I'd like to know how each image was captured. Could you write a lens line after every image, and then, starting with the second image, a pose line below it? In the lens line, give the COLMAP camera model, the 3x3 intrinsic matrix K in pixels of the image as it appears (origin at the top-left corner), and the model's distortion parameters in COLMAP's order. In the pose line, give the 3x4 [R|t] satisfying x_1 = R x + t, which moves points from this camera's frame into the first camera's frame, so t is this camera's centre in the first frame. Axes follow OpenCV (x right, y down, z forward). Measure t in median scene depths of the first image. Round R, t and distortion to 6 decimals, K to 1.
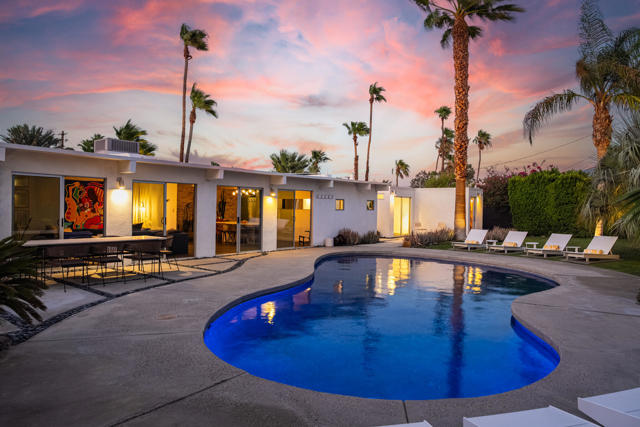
lens RADIAL K [[430.6, 0, 320.0], [0, 430.6, 213.5], [0, 0, 1]] dist [0.000422, 0.000310]
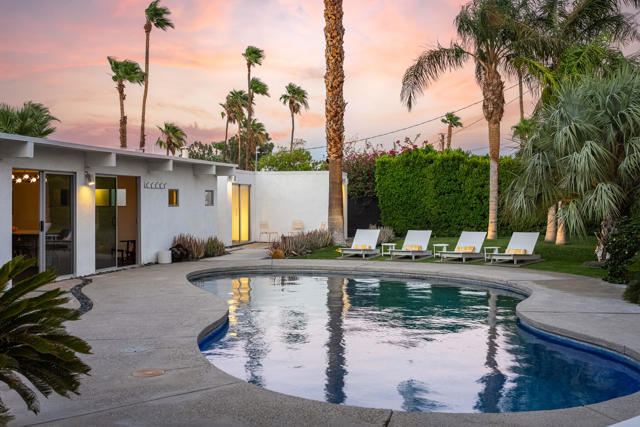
lens RADIAL K [[692.4, 0, 320.0], [0, 692.4, 213.5], [0, 0, 1]] dist [0.019646, 0.000419]
pose [[0.909252, -0.022438, 0.415640, -0.195218], [0.019536, 0.999746, 0.011232, -0.004761], [-0.415786, -0.002093, 0.909460, -0.030068]]
